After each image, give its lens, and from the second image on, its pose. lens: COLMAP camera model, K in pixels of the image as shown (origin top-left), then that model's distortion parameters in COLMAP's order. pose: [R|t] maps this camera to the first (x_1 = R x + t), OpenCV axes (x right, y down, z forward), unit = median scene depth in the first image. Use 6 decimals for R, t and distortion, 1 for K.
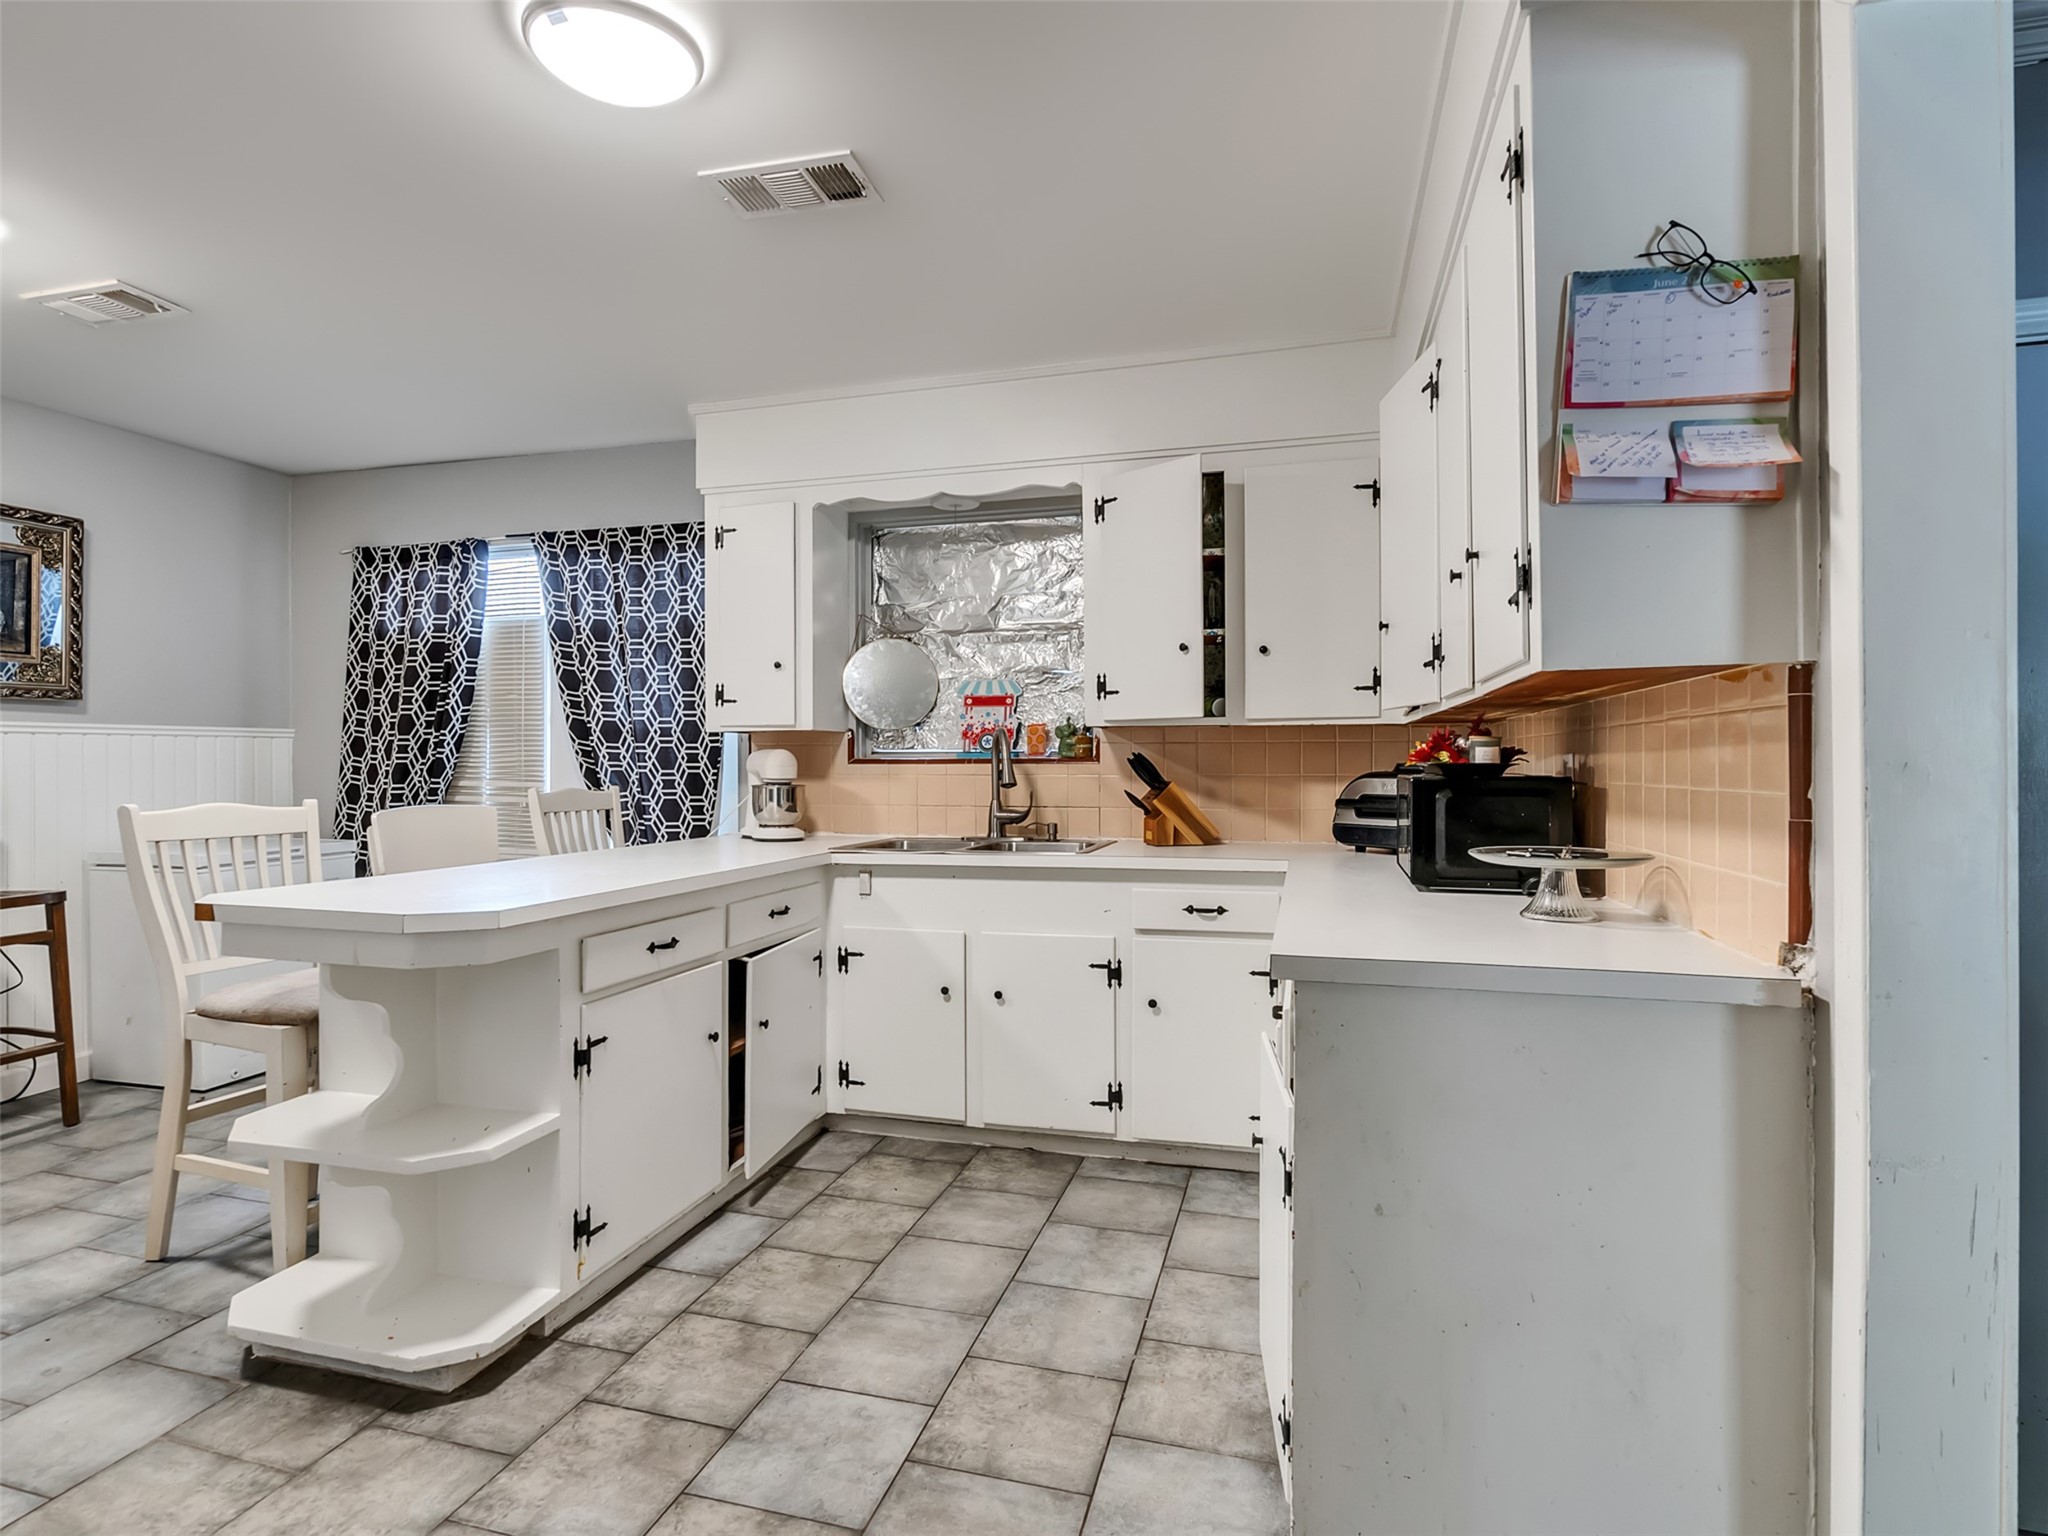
lens RADIAL K [[1044.8, 0, 1010.0], [0, 1044.8, 770.3], [0, 0, 1]] dist [-0.009129, 0.005425]
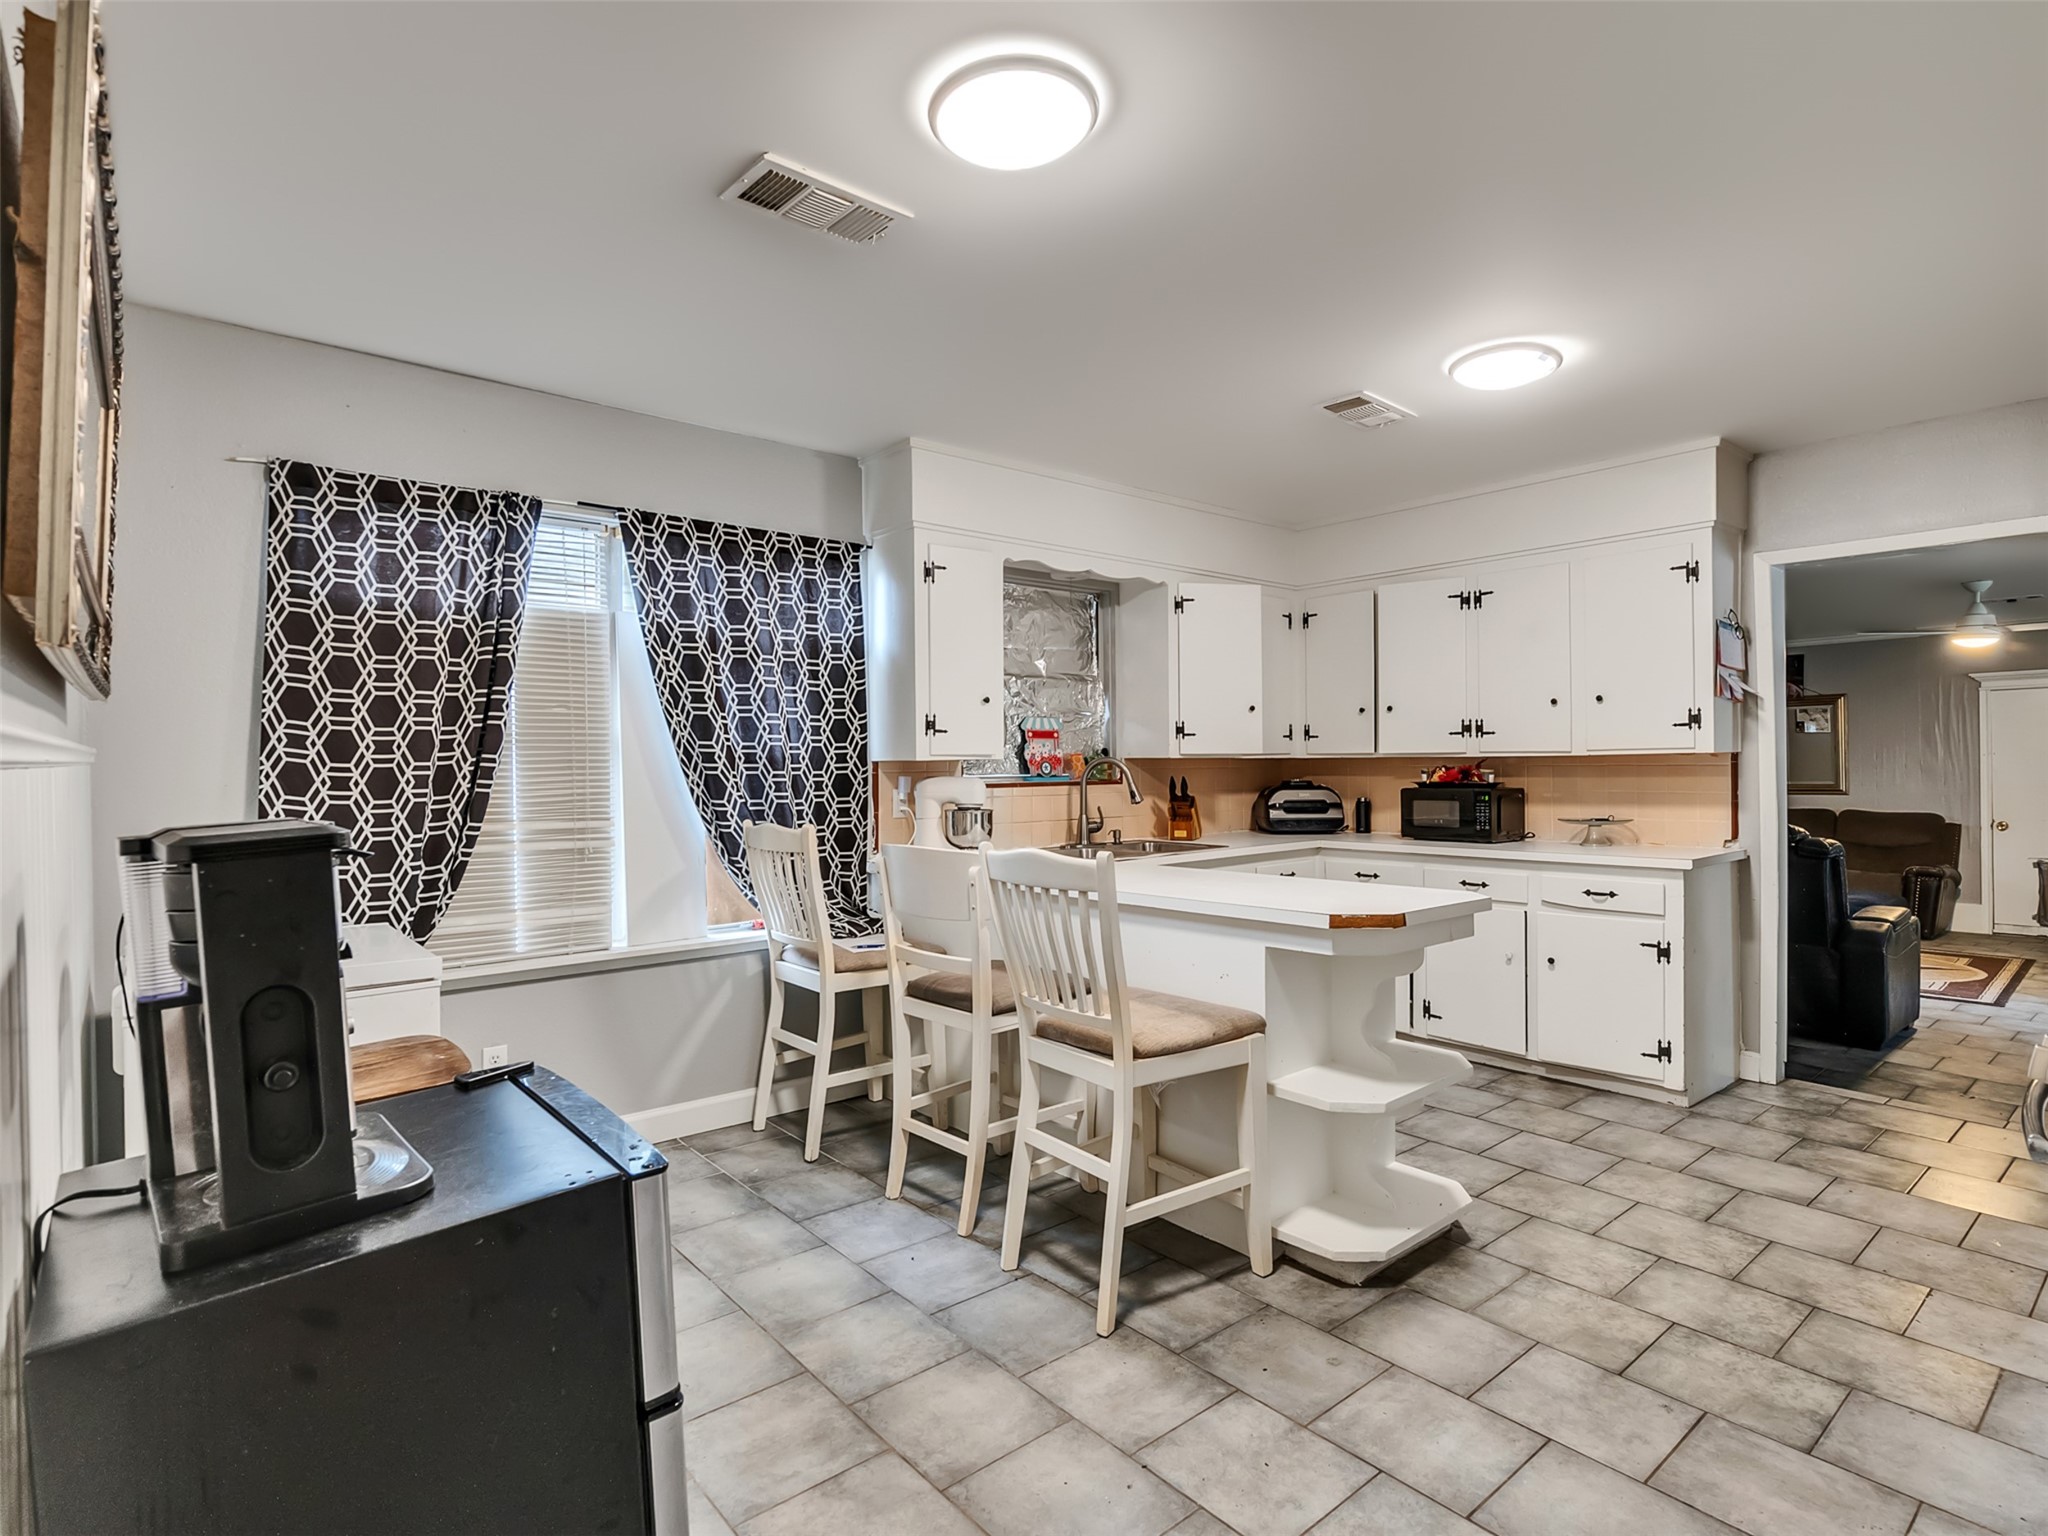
lens RADIAL K [[1044.8, 0, 1003.4], [0, 1044.8, 768.7], [0, 0, 1]] dist [-0.009129, 0.005425]
pose [[0.567250, -0.007143, 0.823514, -1.107146], [0.014067, 0.999901, -0.001017, -0.026997], [-0.823425, 0.012161, 0.567294, 0.360888]]
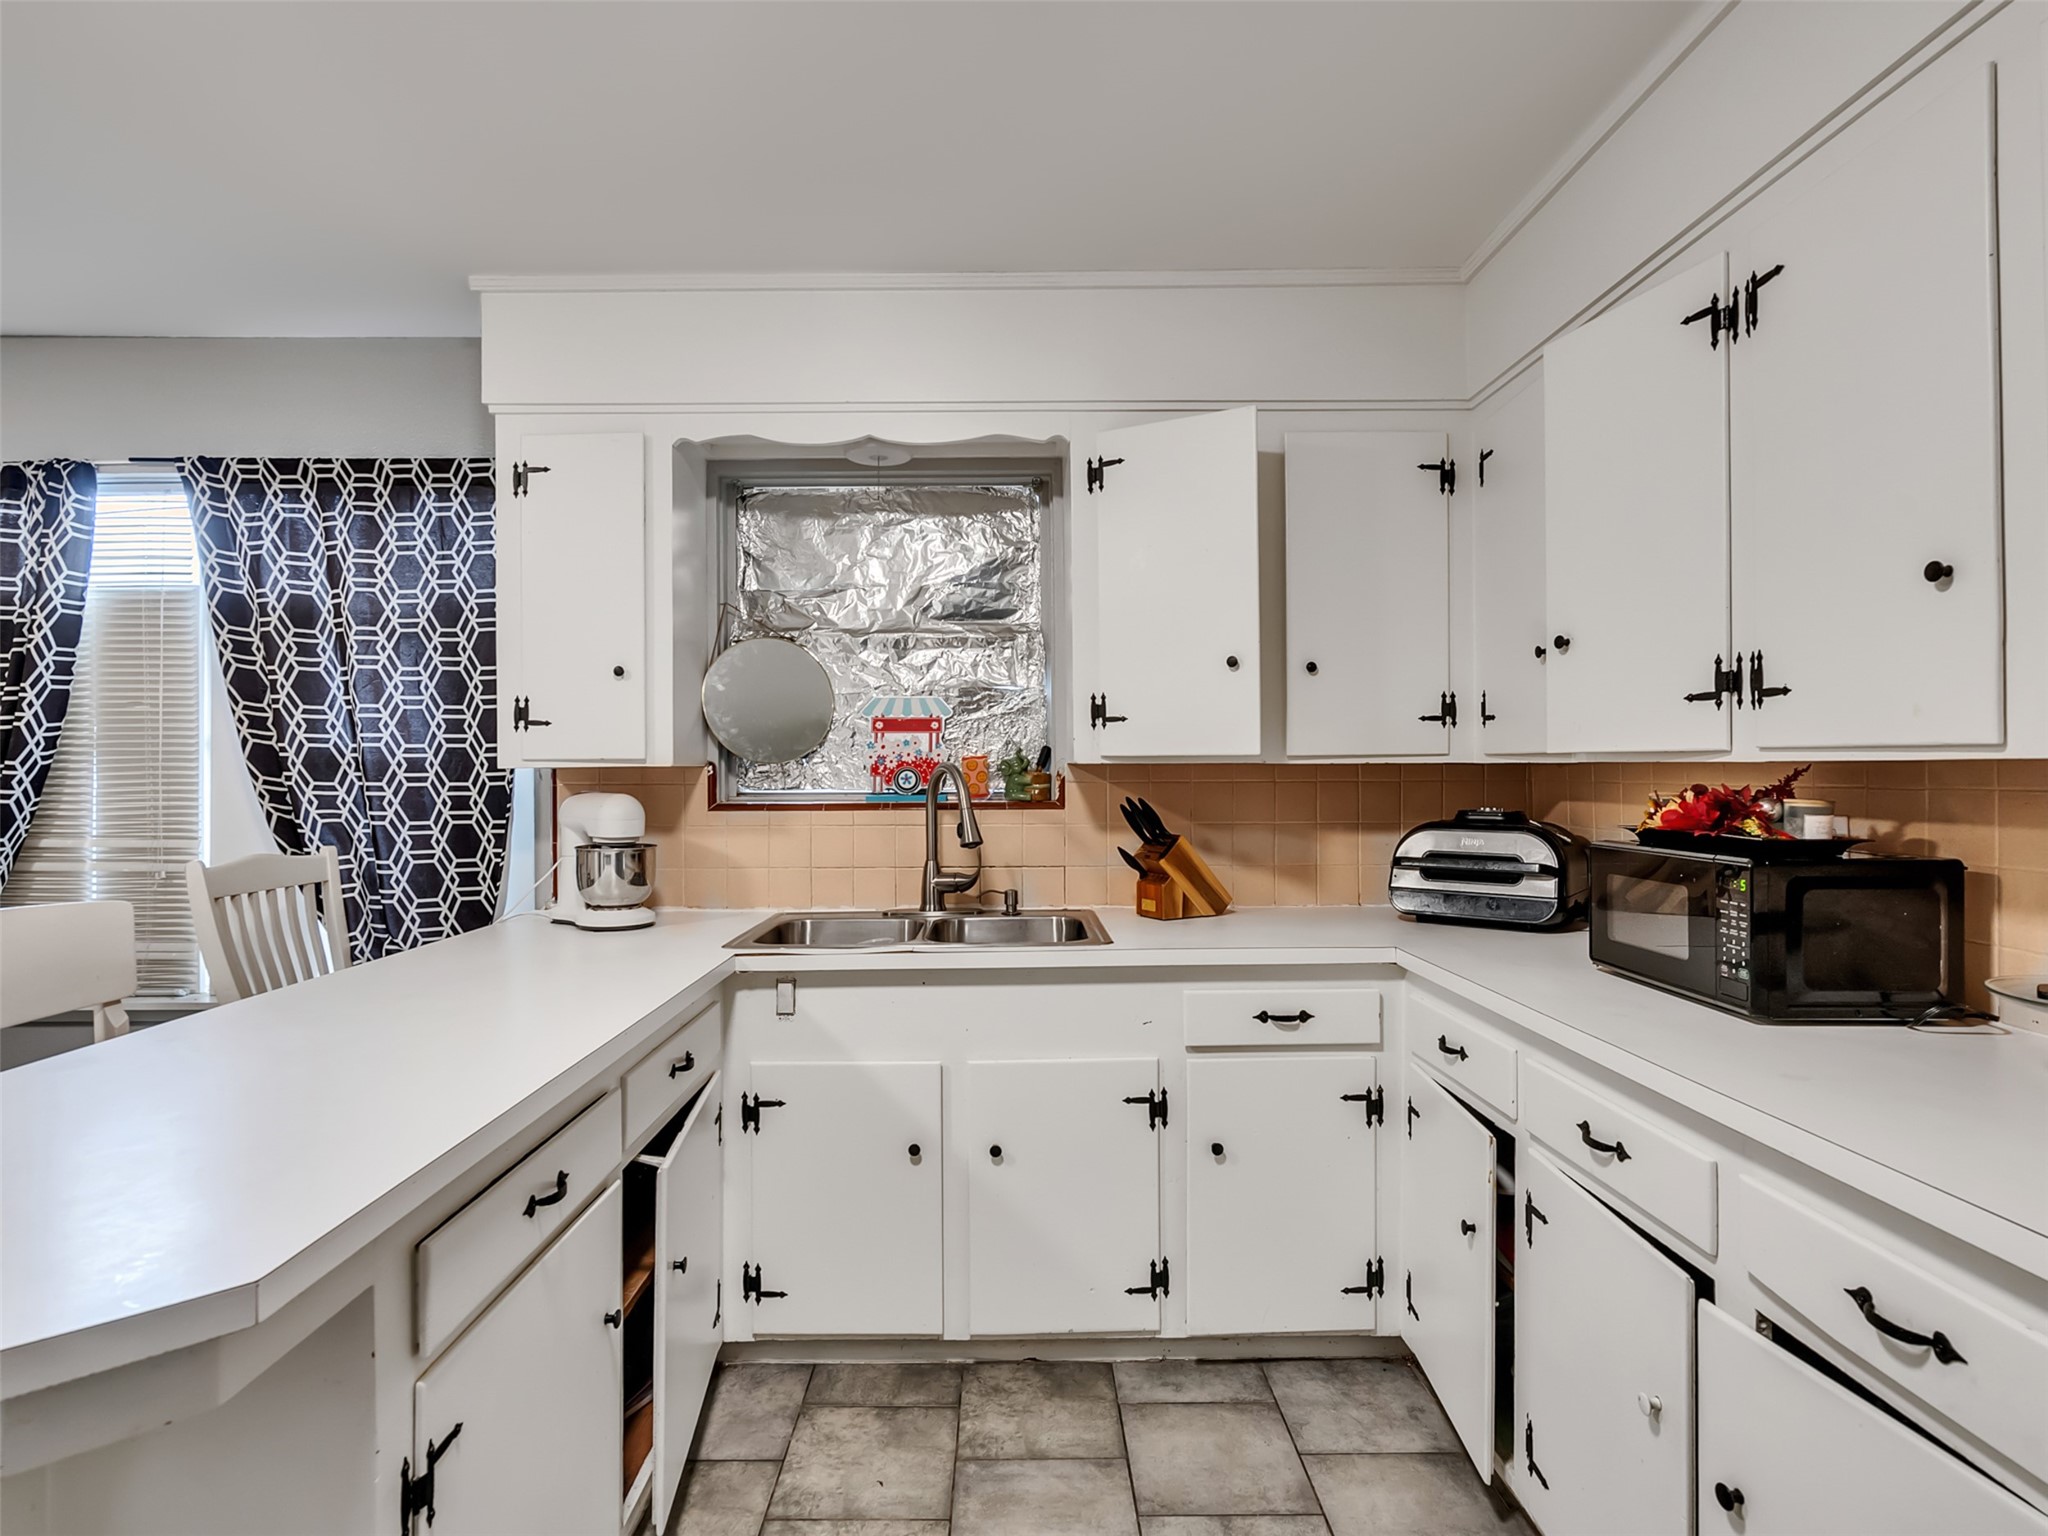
lens RADIAL K [[1044.8, 0, 1008.0], [0, 1044.8, 769.8], [0, 0, 1]] dist [-0.009129, 0.005425]
pose [[0.960759, -0.003014, 0.277368, -0.166188], [0.004969, 0.999968, -0.006347, -0.030609], [-0.277340, 0.007476, 0.960743, 0.274306]]
